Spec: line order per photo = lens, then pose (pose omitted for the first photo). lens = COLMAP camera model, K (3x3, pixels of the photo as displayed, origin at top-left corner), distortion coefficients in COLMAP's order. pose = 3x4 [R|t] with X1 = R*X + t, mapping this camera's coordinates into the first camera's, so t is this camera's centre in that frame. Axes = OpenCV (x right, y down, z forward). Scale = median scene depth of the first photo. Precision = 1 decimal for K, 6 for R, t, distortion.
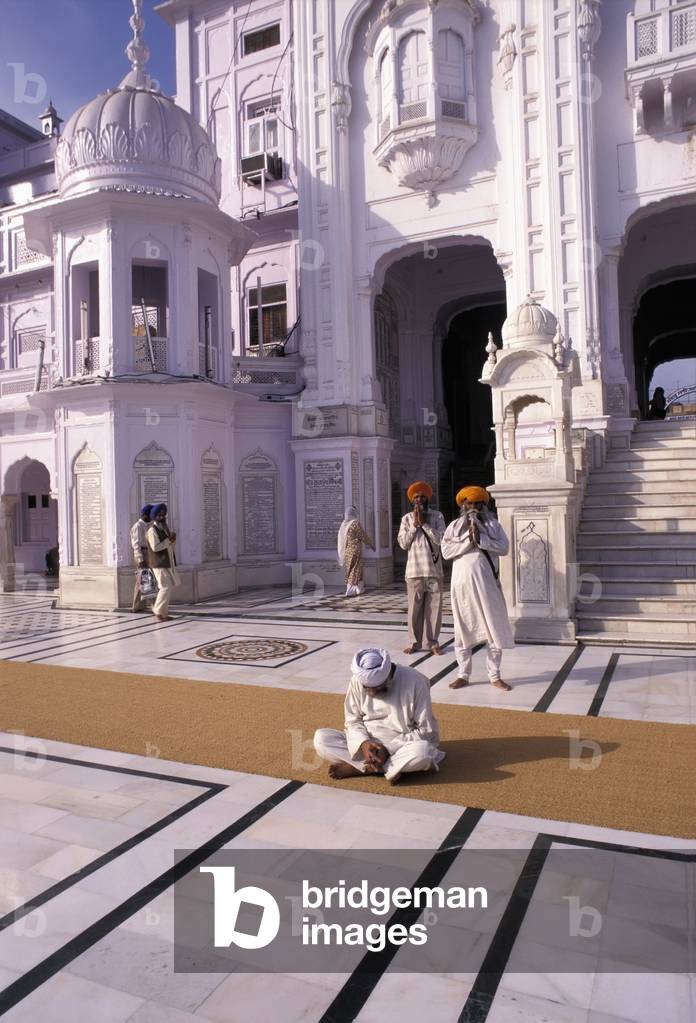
lens RADIAL K [[724.5, 0, 339.2], [0, 724.5, 508.6], [0, 0, 1]] dist [-0.037535, 0.003669]
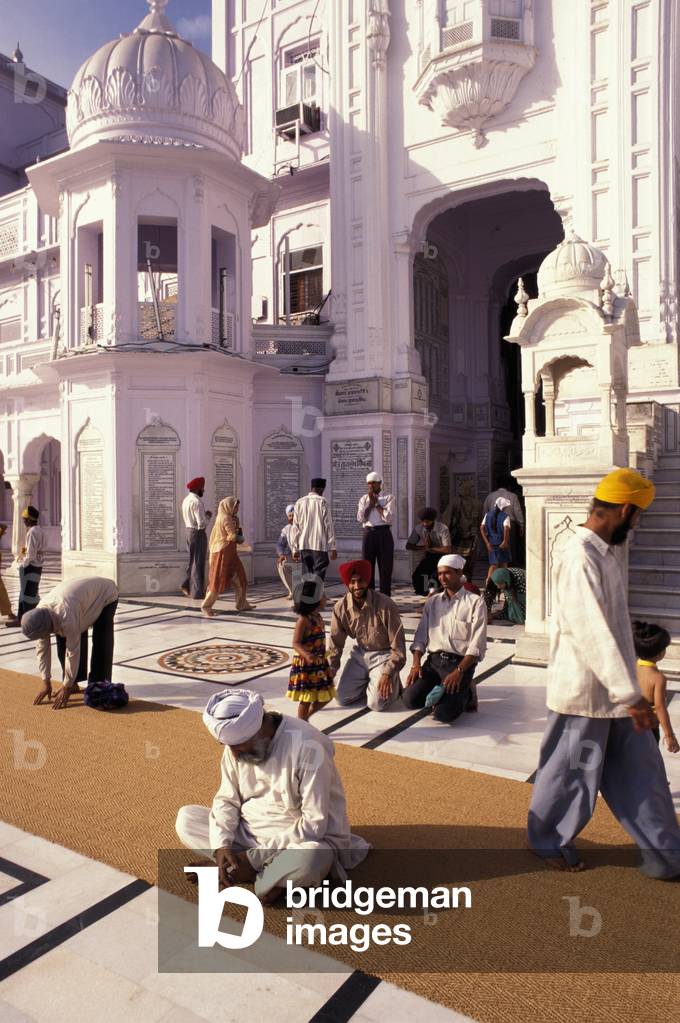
lens RADIAL K [[749.1, 0, 294.5], [0, 749.1, 504.5], [0, 0, 1]] dist [-0.058868, 0.051862]
pose [[0.988932, 0.020667, -0.146926, 0.052314], [-0.018283, 0.999679, 0.017554, -0.001708], [0.147241, -0.014673, 0.988992, 0.086803]]
